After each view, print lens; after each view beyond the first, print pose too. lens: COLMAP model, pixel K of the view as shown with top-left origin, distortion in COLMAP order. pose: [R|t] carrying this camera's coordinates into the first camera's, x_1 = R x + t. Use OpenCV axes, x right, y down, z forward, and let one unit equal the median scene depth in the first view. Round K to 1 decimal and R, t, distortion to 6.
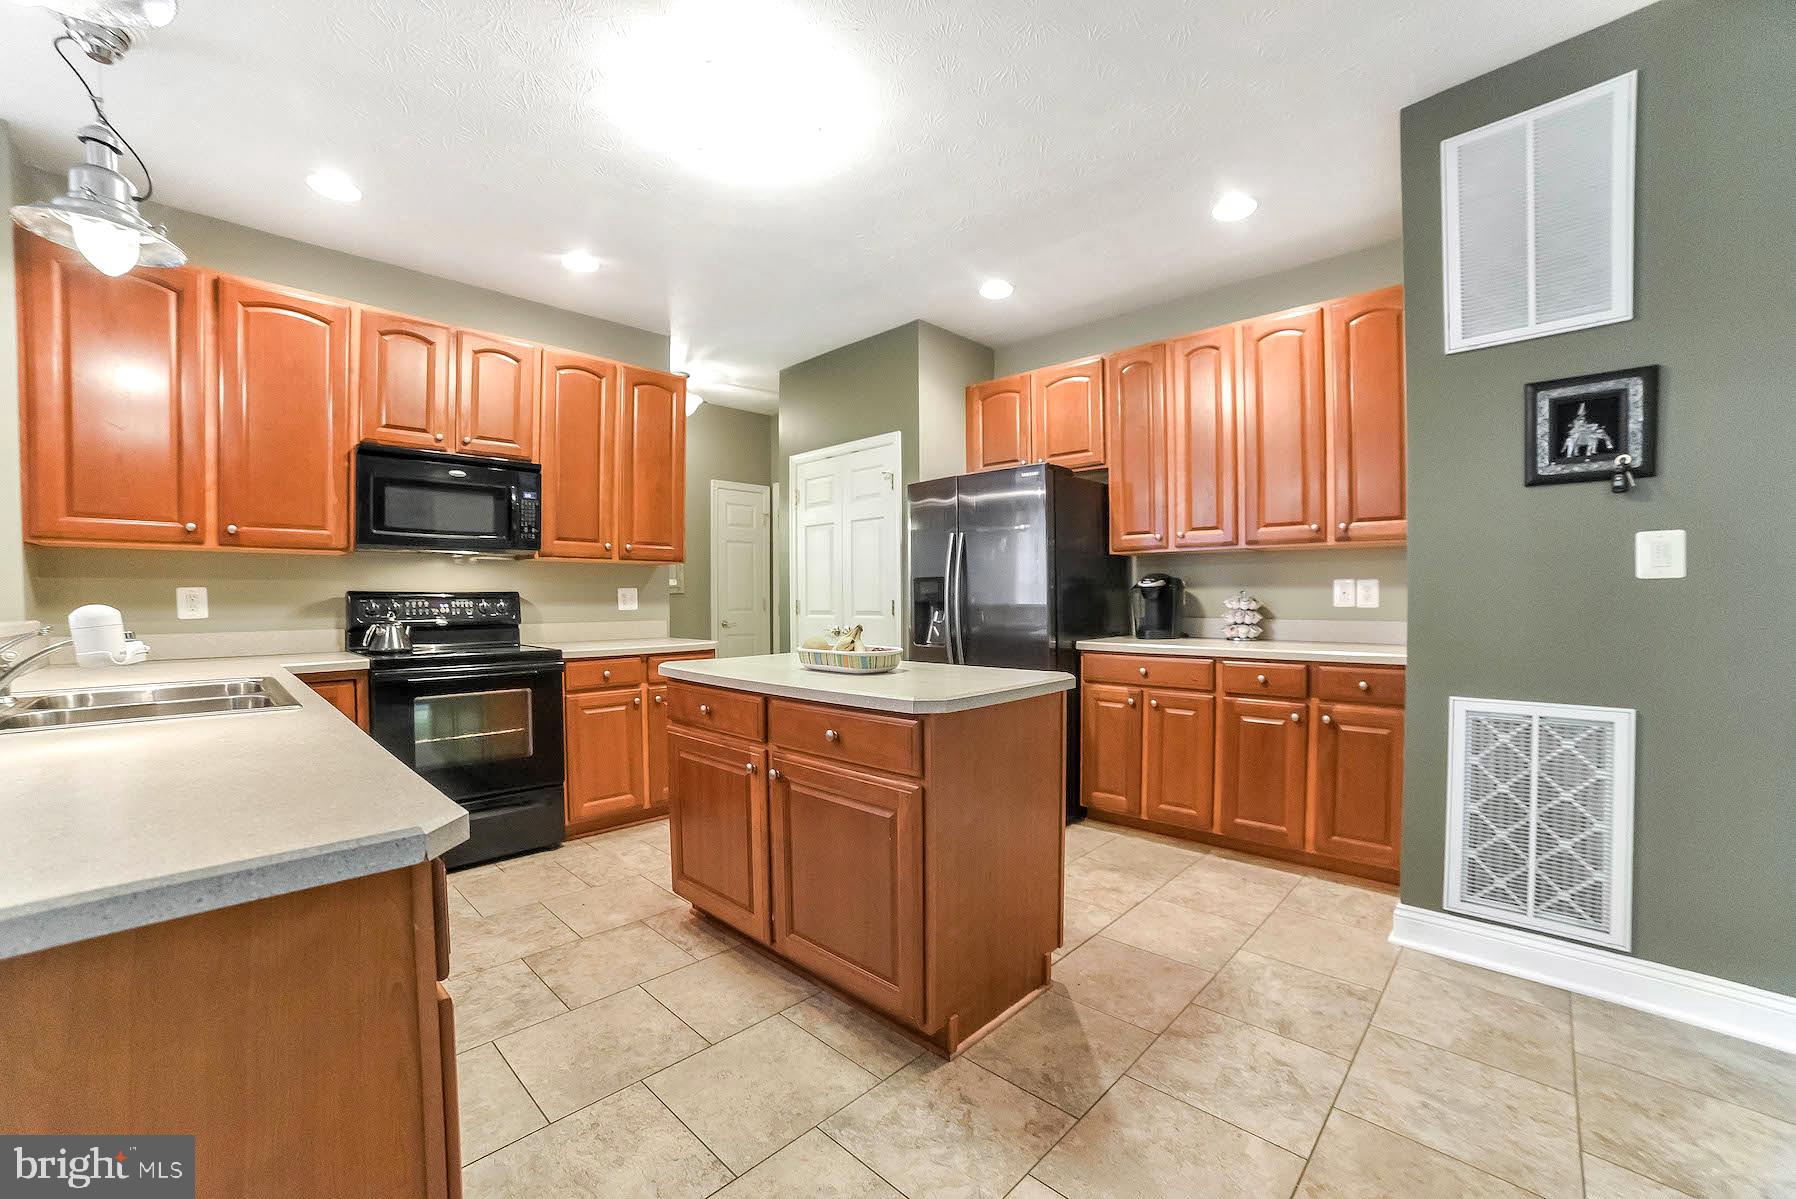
lens RADIAL K [[750.6, 0, 898.0], [0, 750.6, 599.5], [0, 0, 1]] dist [-0.070962, 0.027100]
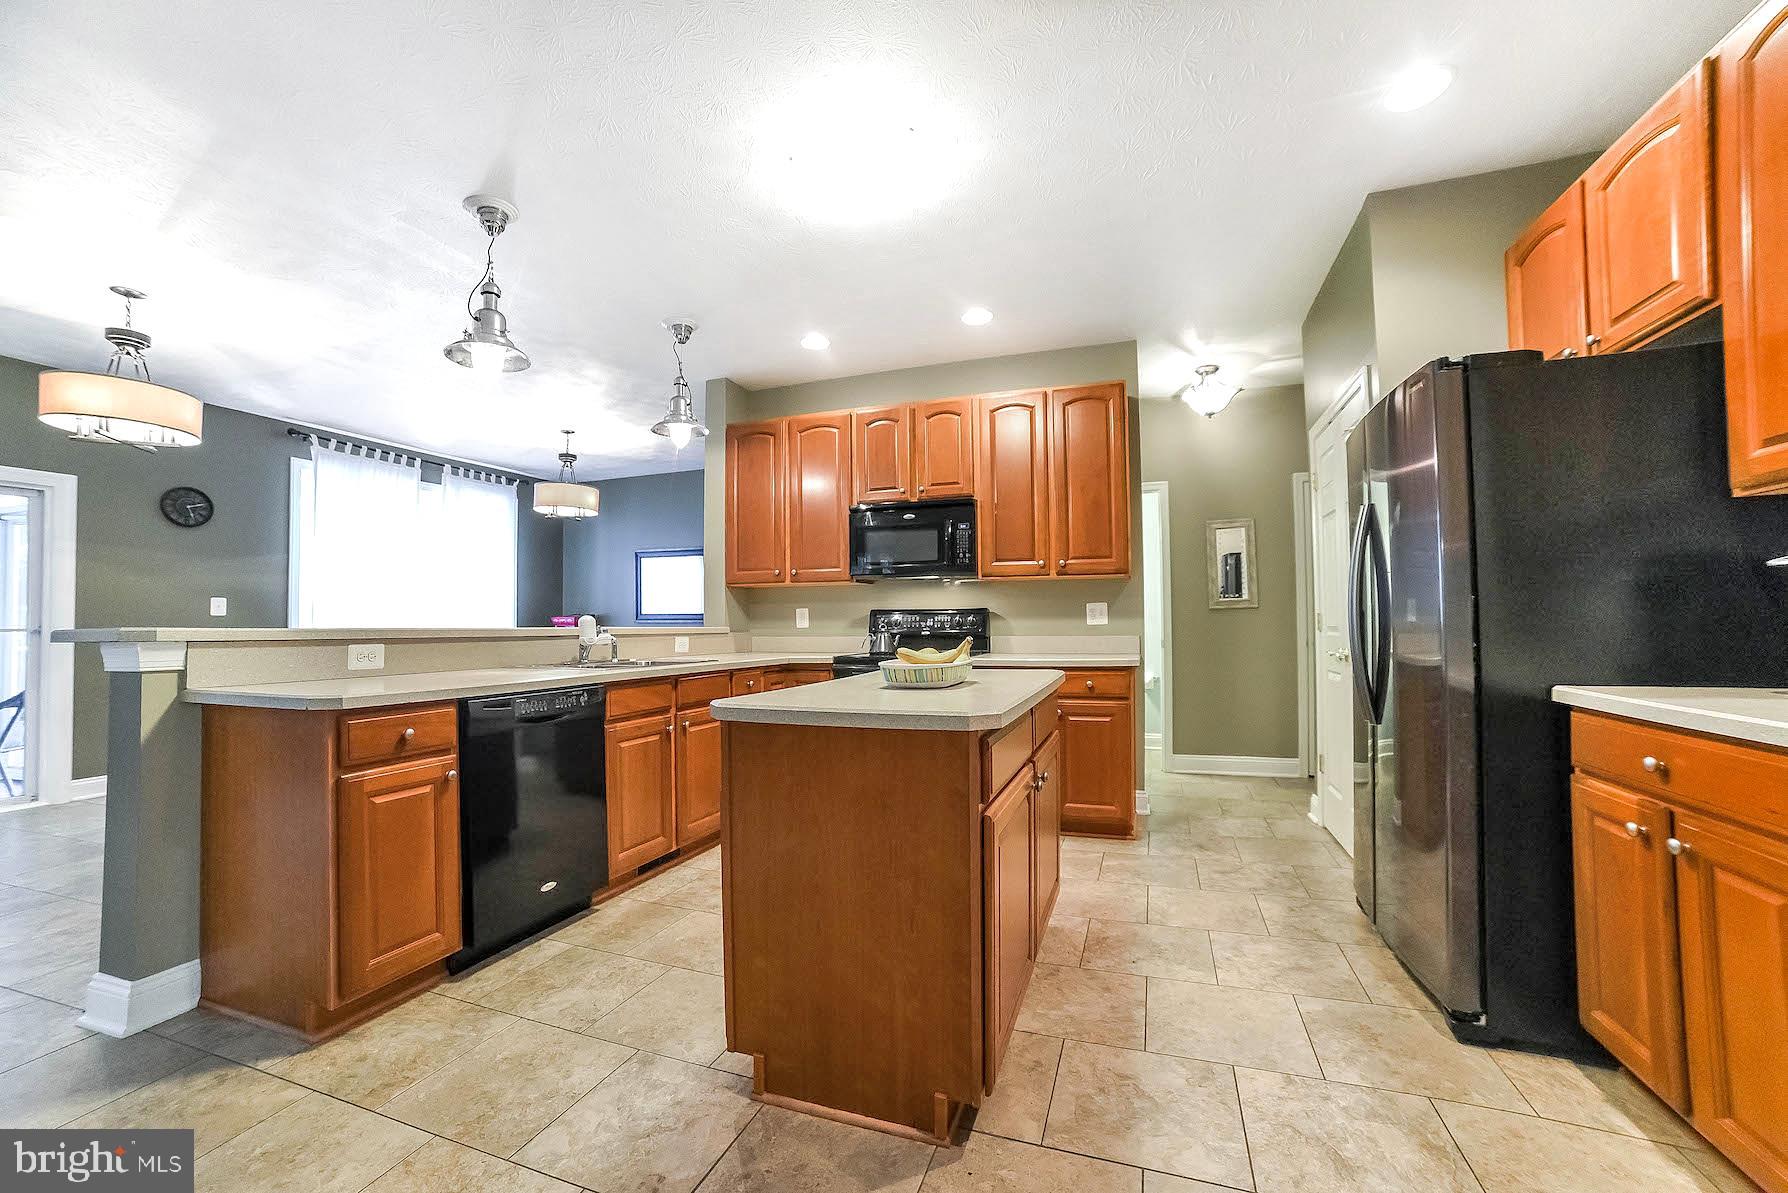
lens RADIAL K [[747.2, 0, 894.0], [0, 747.2, 596.5], [0, 0, 1]] dist [-0.070962, 0.027100]
pose [[0.381005, -0.033330, -0.923972, 0.549579], [0.000450, 0.999357, -0.035864, 0.014167], [0.924573, 0.013249, 0.380775, 0.440247]]
